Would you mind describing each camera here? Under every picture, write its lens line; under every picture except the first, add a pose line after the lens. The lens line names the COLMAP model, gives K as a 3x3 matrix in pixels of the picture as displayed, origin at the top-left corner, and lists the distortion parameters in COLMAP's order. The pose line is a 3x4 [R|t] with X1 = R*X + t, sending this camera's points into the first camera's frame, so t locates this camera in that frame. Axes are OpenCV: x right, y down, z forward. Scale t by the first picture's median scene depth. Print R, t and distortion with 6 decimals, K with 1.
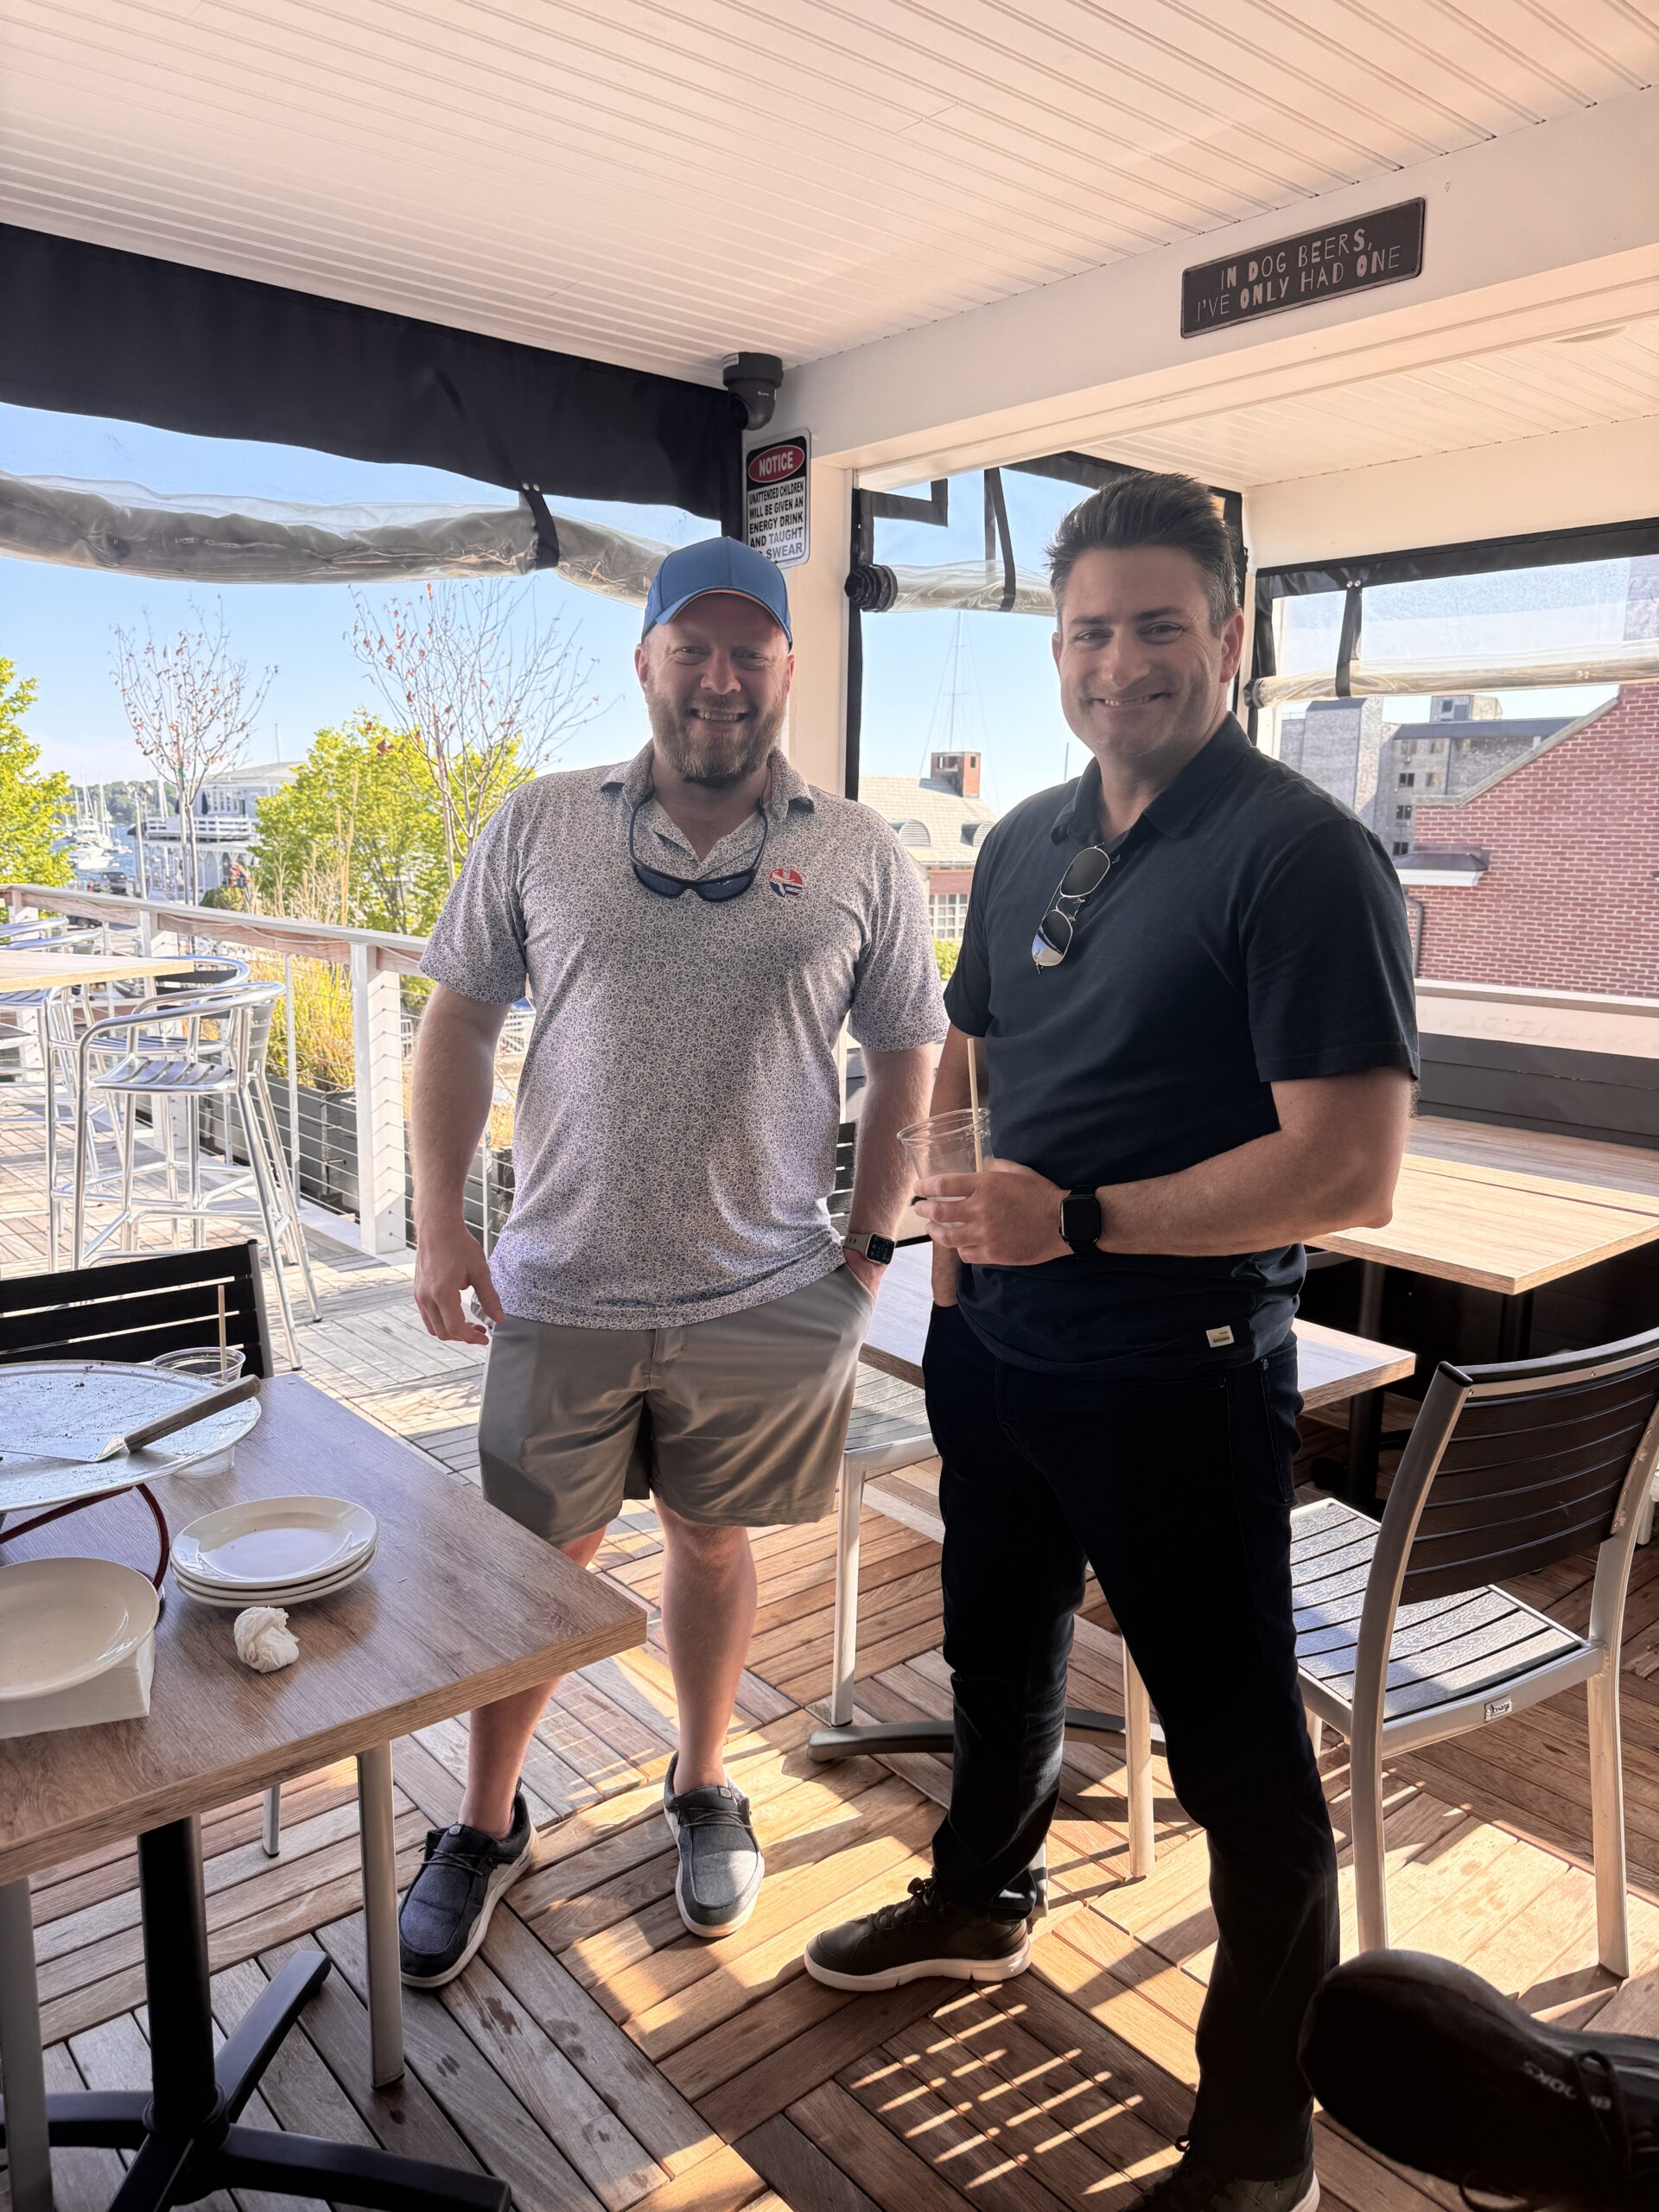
lens RADIAL K [[1558.7, 0, 826.6], [0, 1558.7, 1110.2], [0, 0, 1]] dist [0.015538, -0.023089]
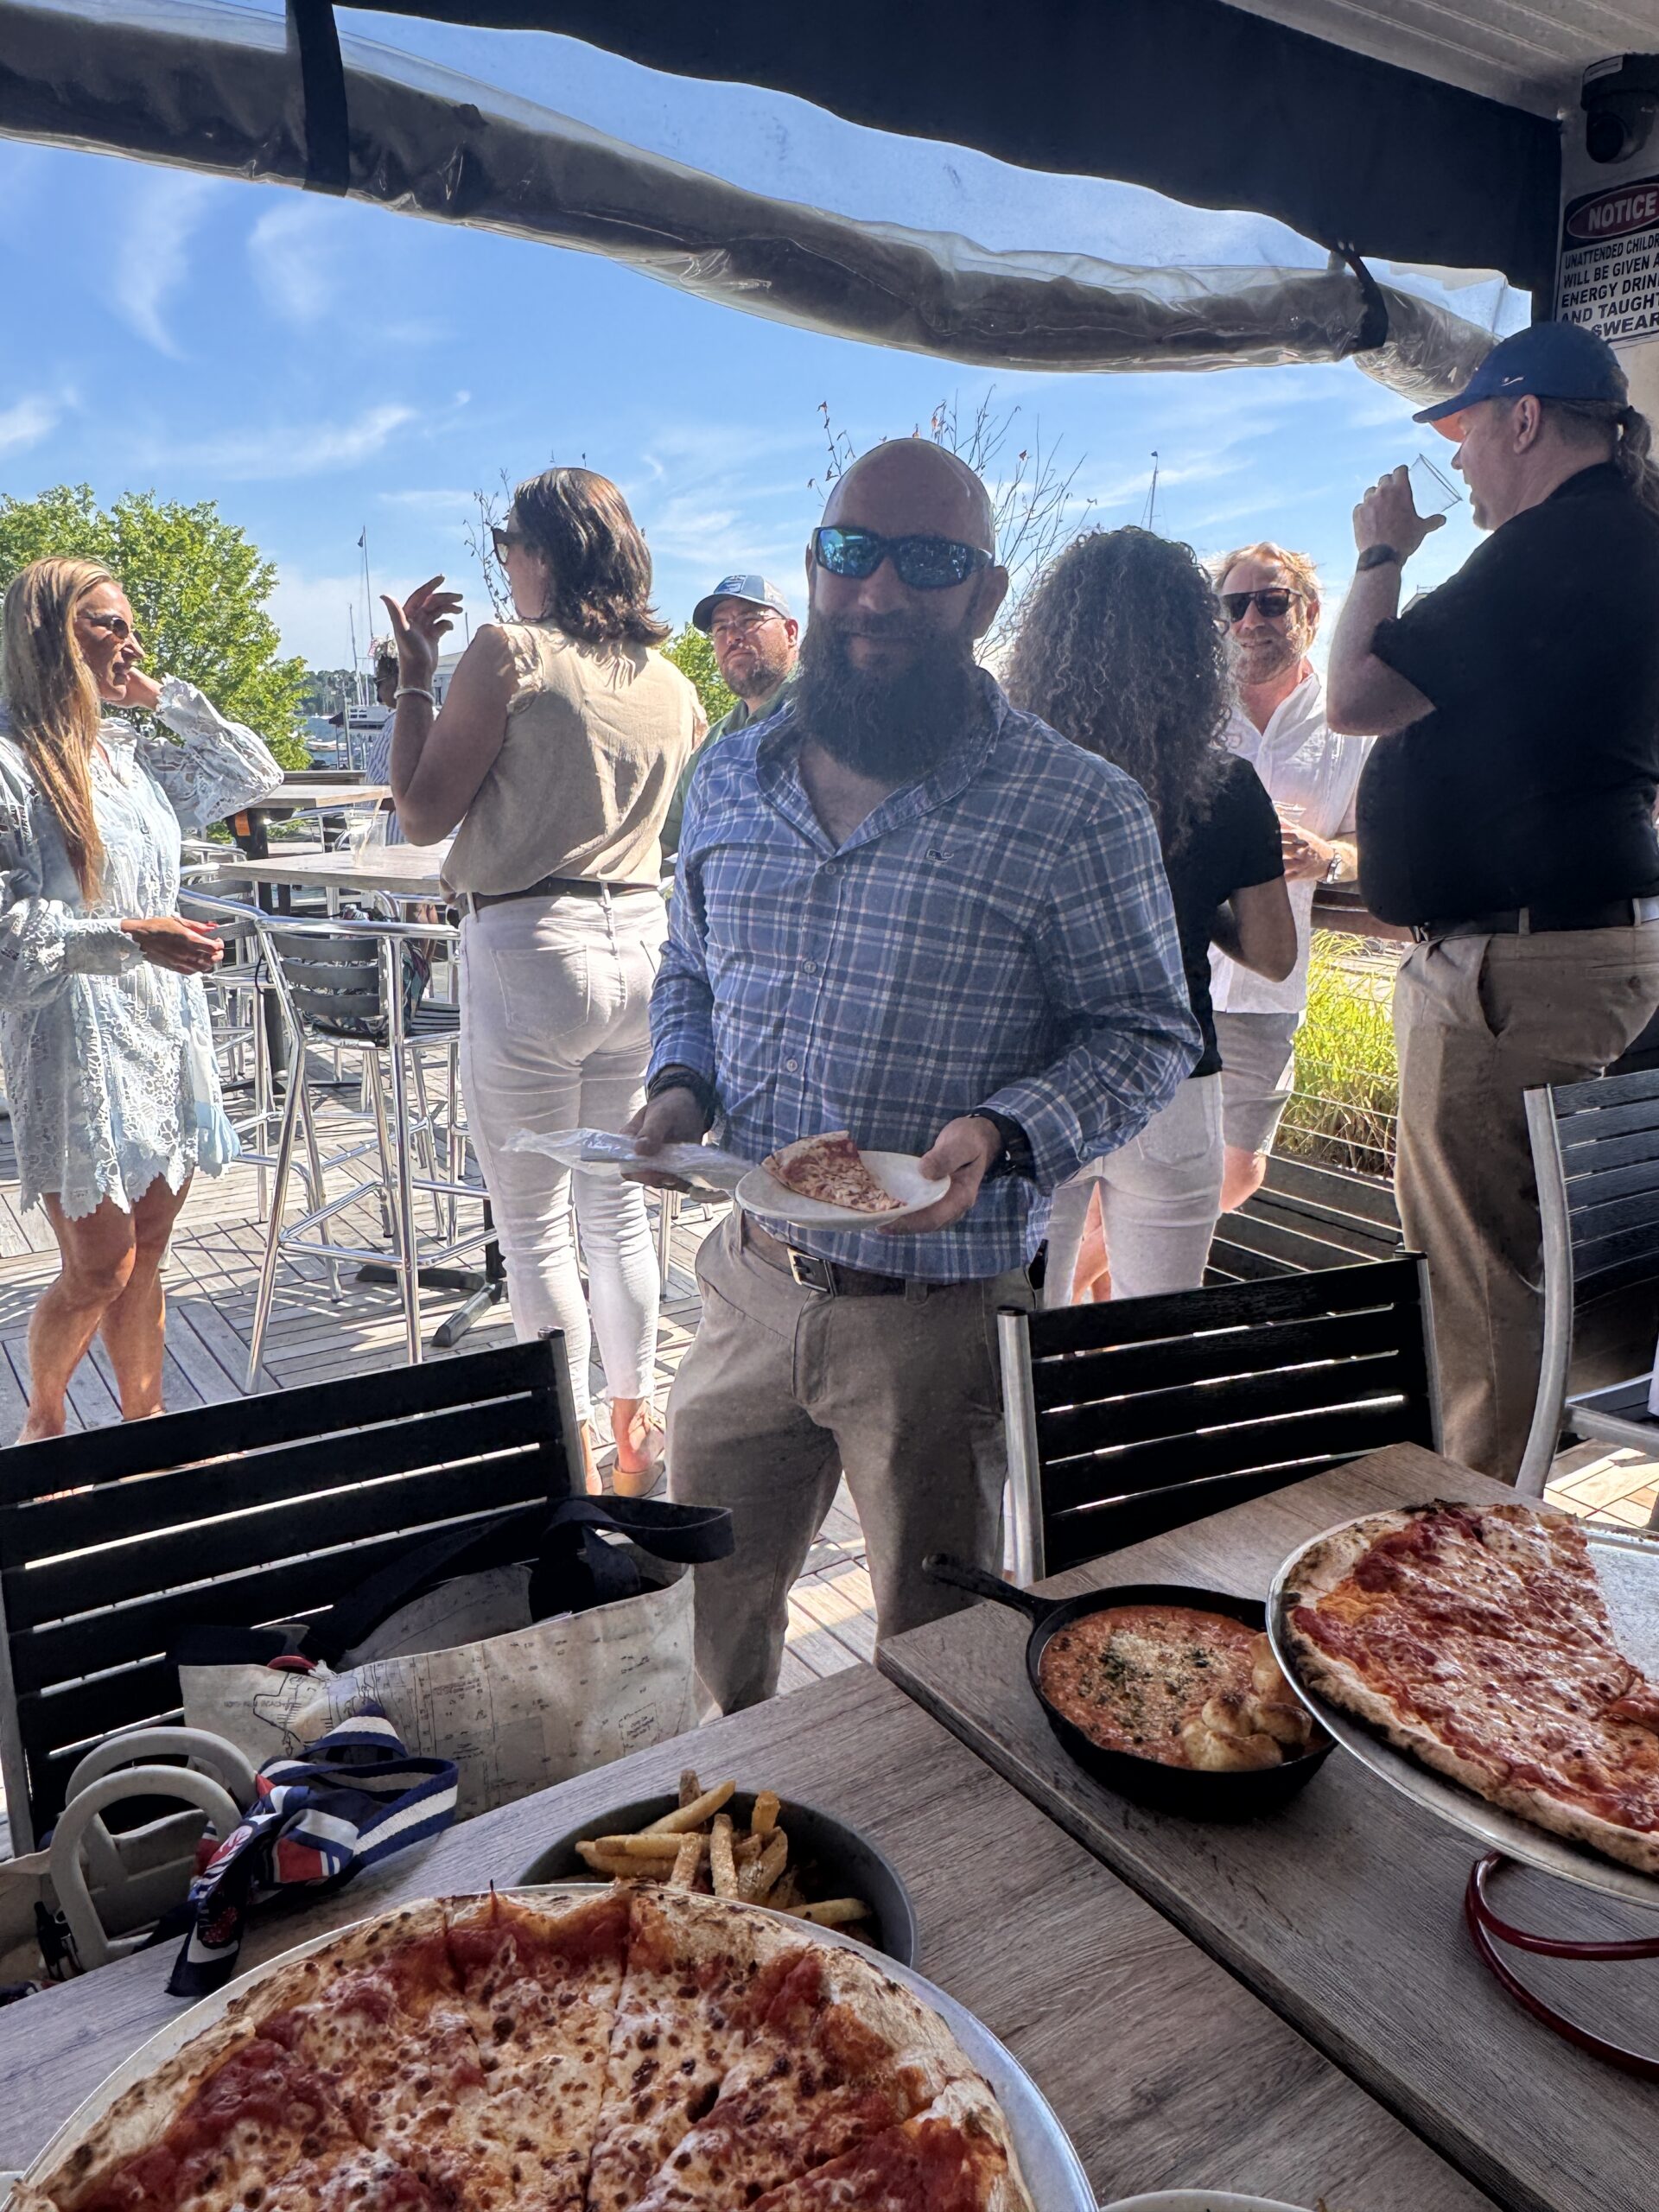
lens RADIAL K [[1558.3, 0, 830.1], [0, 1558.3, 1088.8], [0, 0, 1]] dist [-0.006333, 0.003153]
pose [[0.994338, 0.014614, -0.105252, -0.329881], [-0.008304, 0.998155, 0.060146, -0.021724], [0.105937, -0.058932, 0.992625, 0.163914]]
